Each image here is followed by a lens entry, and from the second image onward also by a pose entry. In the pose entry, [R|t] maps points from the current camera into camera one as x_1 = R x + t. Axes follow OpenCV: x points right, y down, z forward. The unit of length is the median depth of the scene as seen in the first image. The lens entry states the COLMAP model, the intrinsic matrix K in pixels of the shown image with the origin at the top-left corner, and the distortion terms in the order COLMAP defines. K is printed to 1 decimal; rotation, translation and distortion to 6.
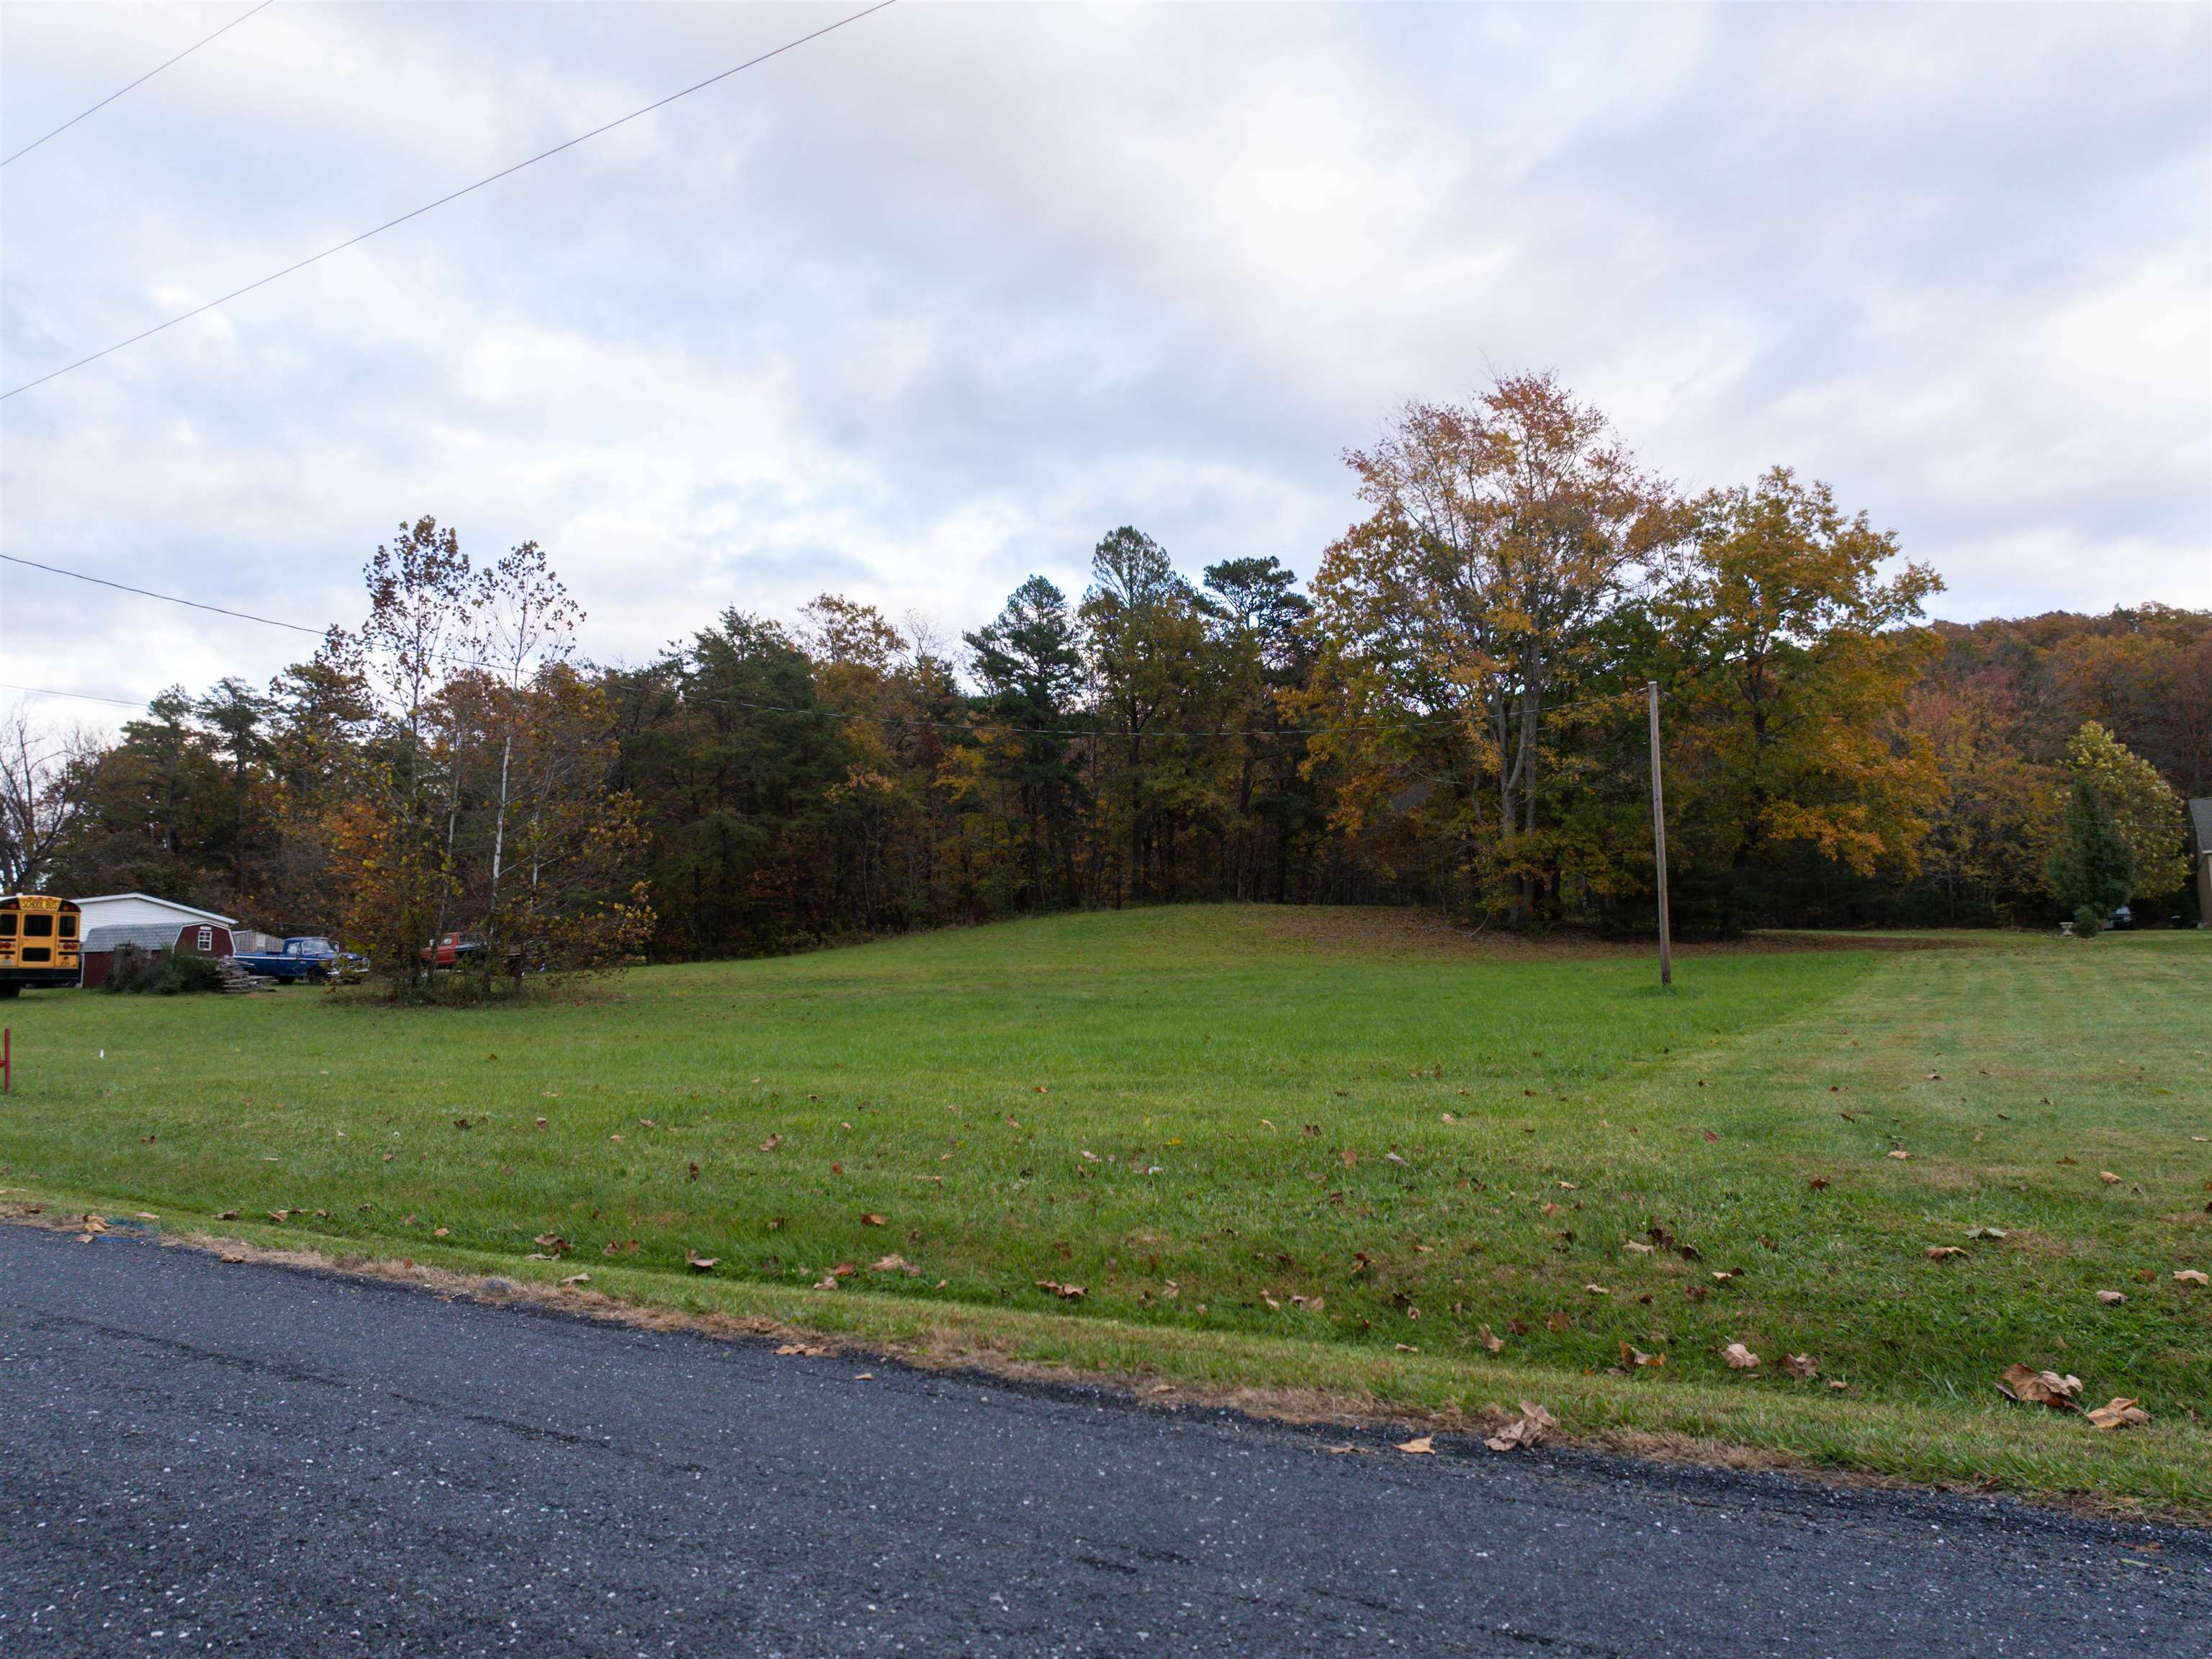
lens RADIAL K [[1519.9, 0, 1106.0], [0, 1519.9, 829.5], [0, 0, 1]] dist [-0.041544, -0.001244]
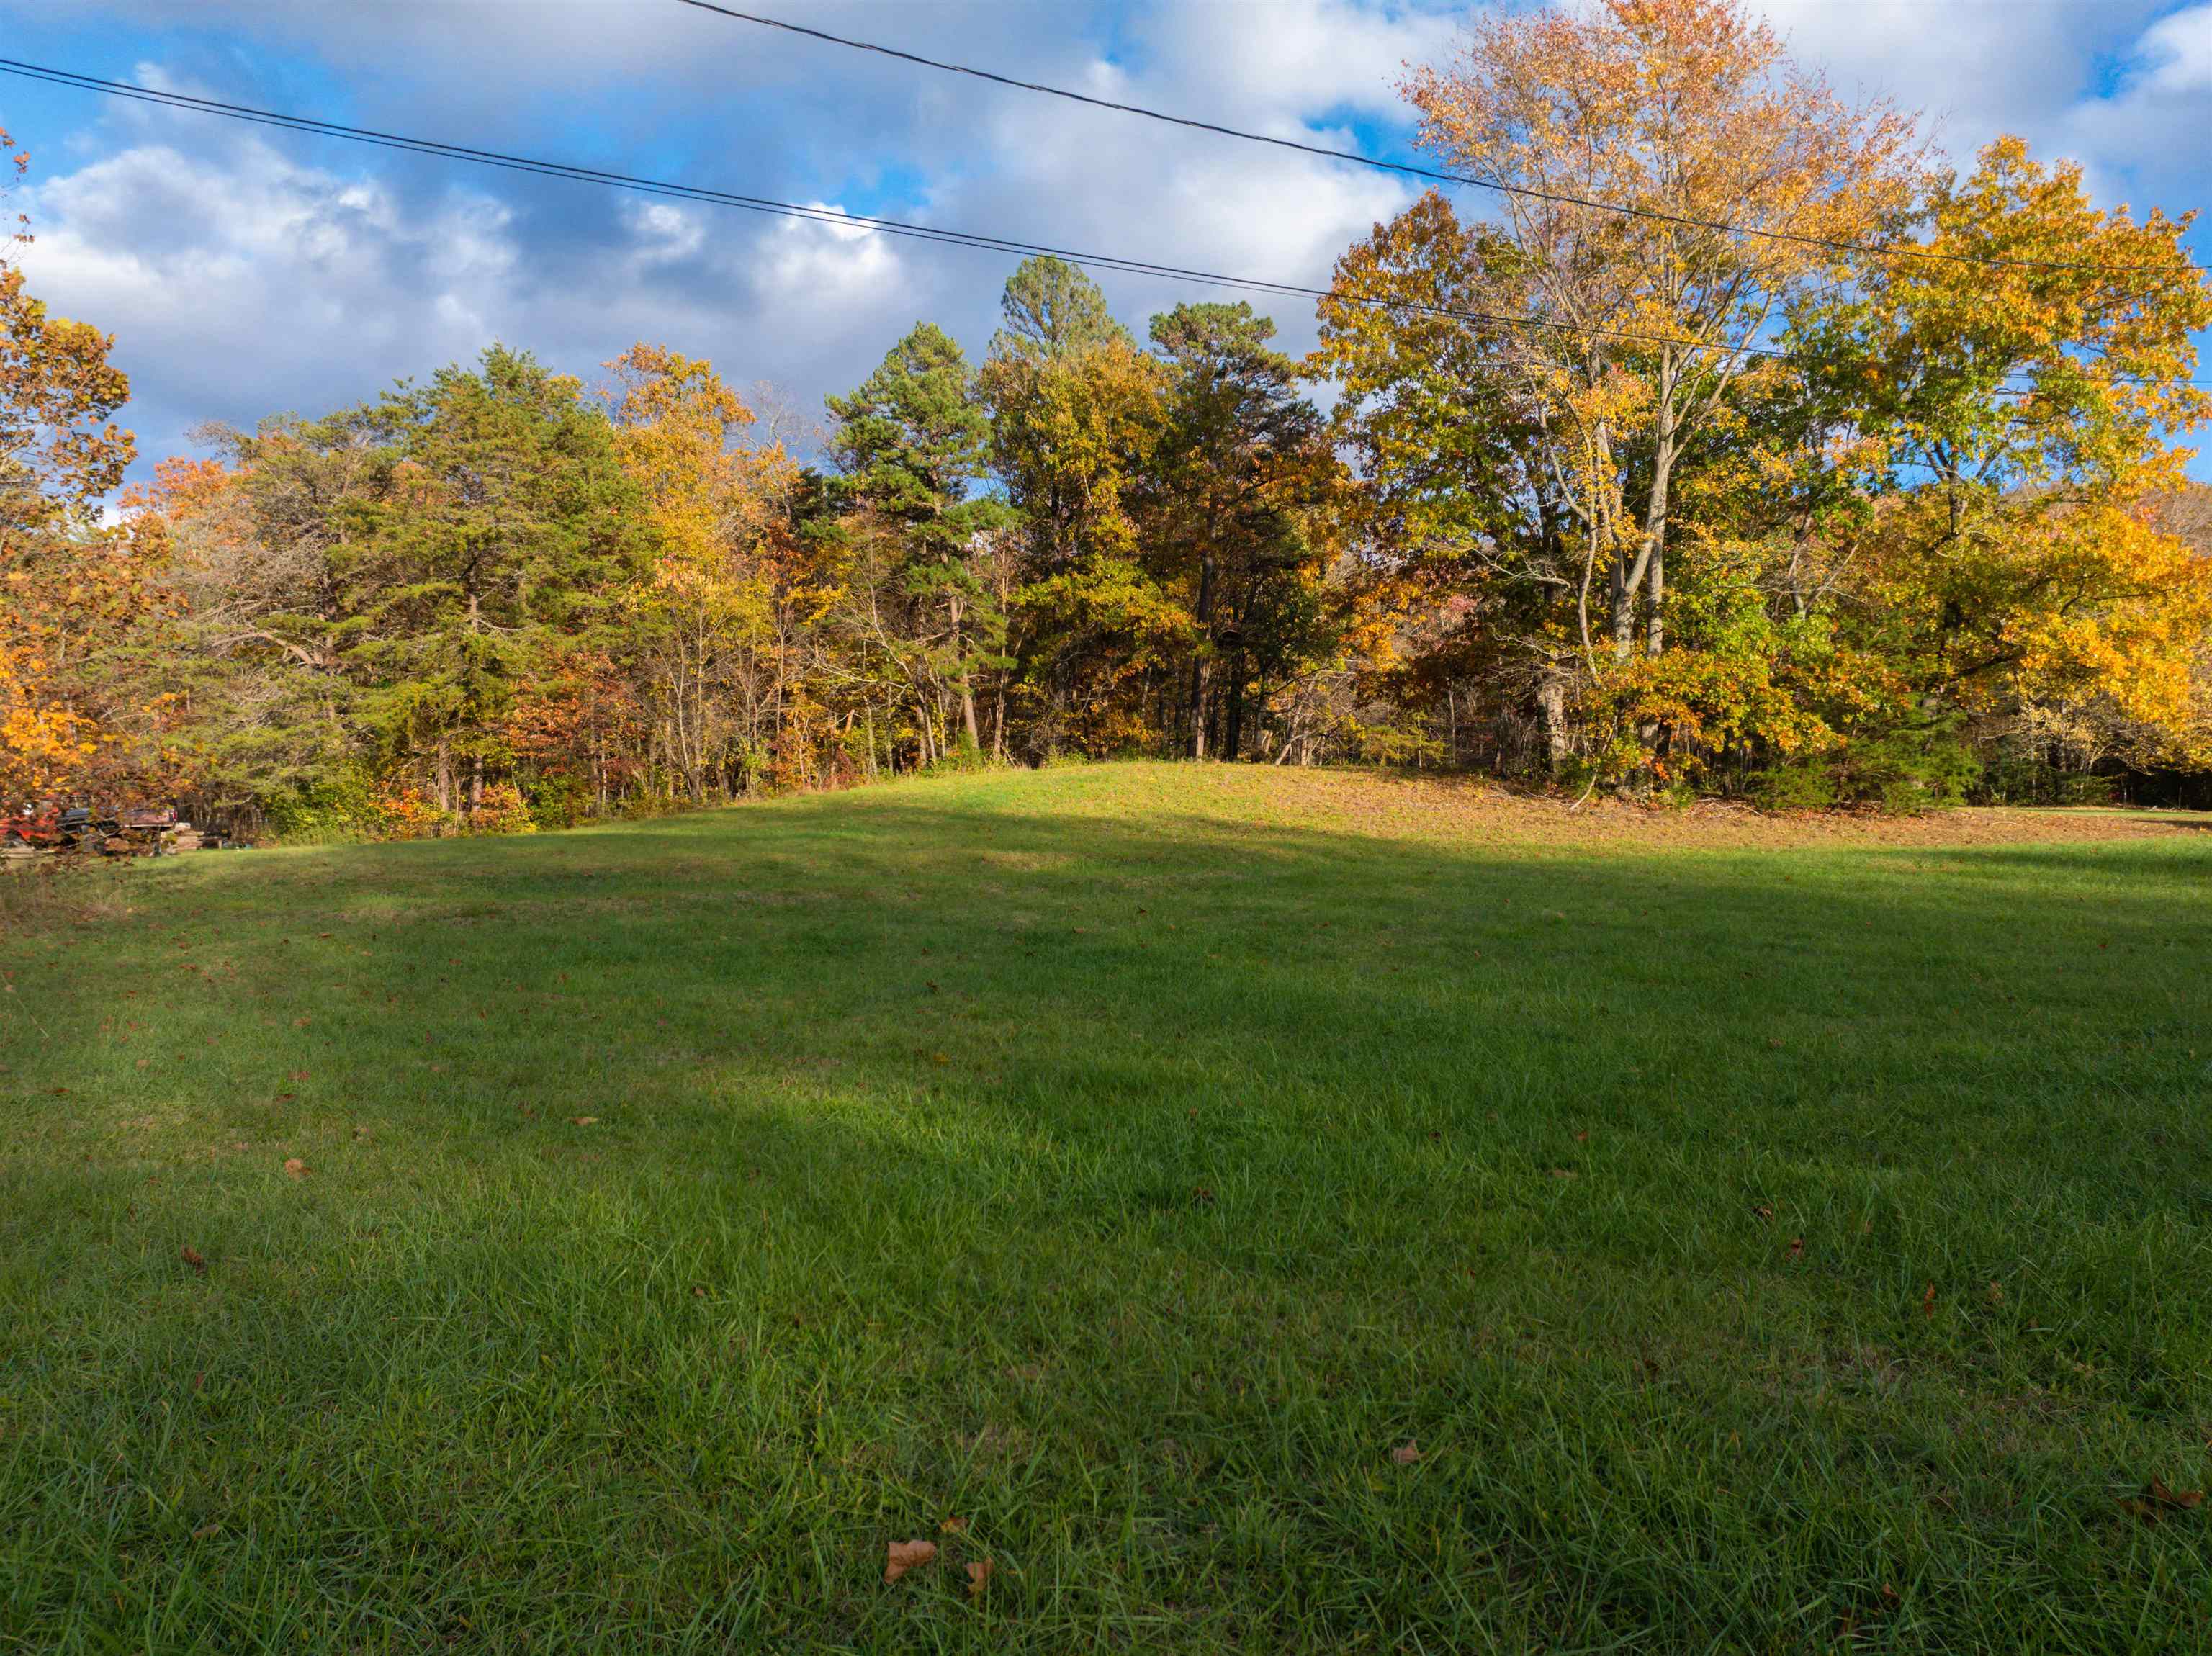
lens RADIAL K [[1519.9, 0, 1106.0], [0, 1519.9, 828.0], [0, 0, 1]] dist [-0.041544, -0.001244]
pose [[0.997396, 0.007429, 0.071730, -0.009576], [-0.013495, 0.996336, 0.084449, 0.018051], [-0.070840, -0.085197, 0.993843, 0.252663]]
